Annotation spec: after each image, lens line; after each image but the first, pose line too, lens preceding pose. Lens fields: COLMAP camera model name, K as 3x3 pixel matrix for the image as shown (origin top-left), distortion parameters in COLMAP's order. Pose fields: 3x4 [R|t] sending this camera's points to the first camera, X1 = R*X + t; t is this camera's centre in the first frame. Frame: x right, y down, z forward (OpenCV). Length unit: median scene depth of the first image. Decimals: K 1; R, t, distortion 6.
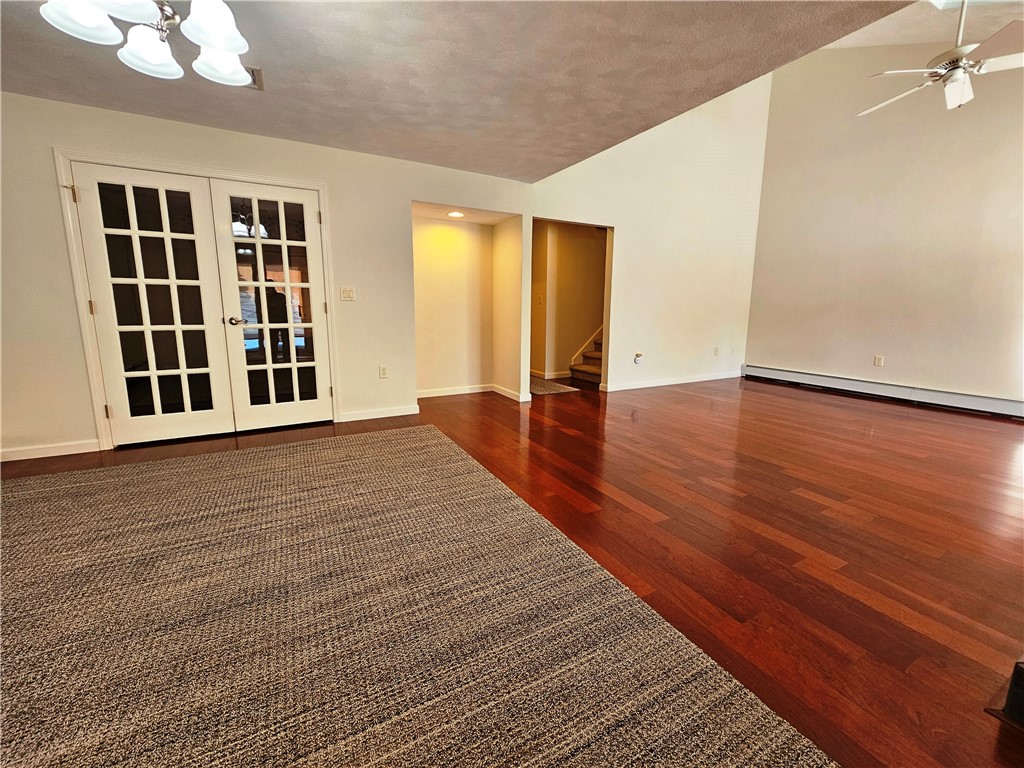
lens RADIAL K [[418.3, 0, 515.1], [0, 418.3, 371.5], [0, 0, 1]] dist [0.002415, -0.000208]
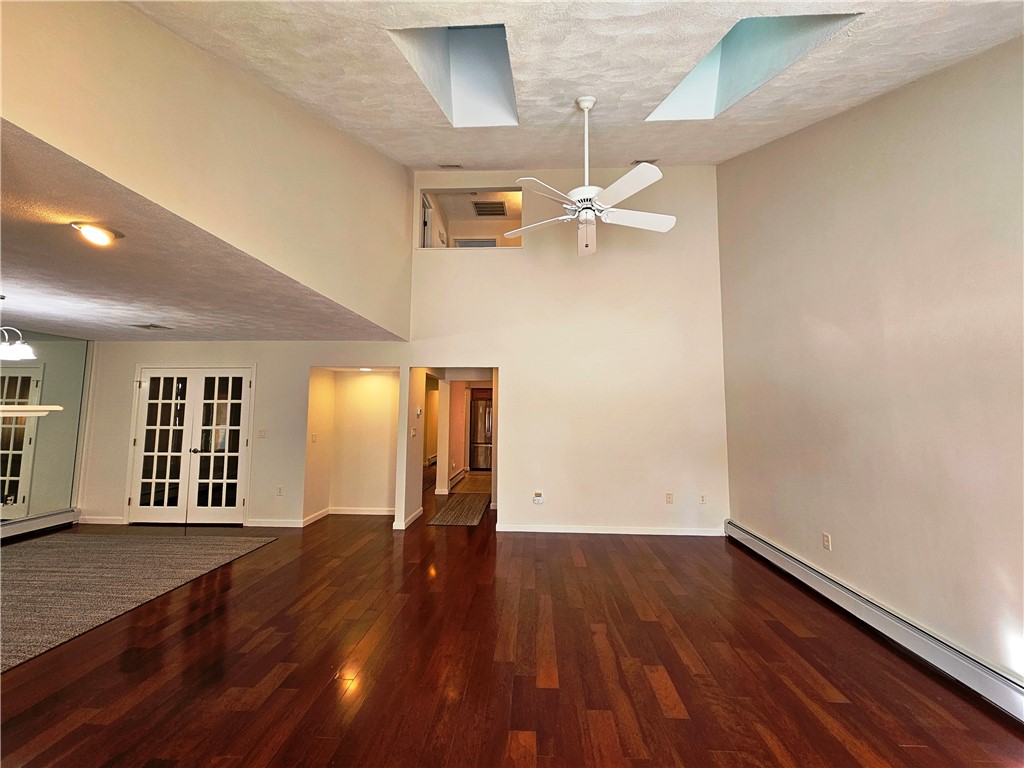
lens RADIAL K [[418.3, 0, 515.1], [0, 418.3, 371.5], [0, 0, 1]] dist [0.002415, -0.000208]
pose [[0.854668, -0.052188, -0.516544, 1.361825], [-0.080034, 0.969798, -0.230406, -0.158582], [0.512968, 0.238262, 0.824679, 0.251250]]
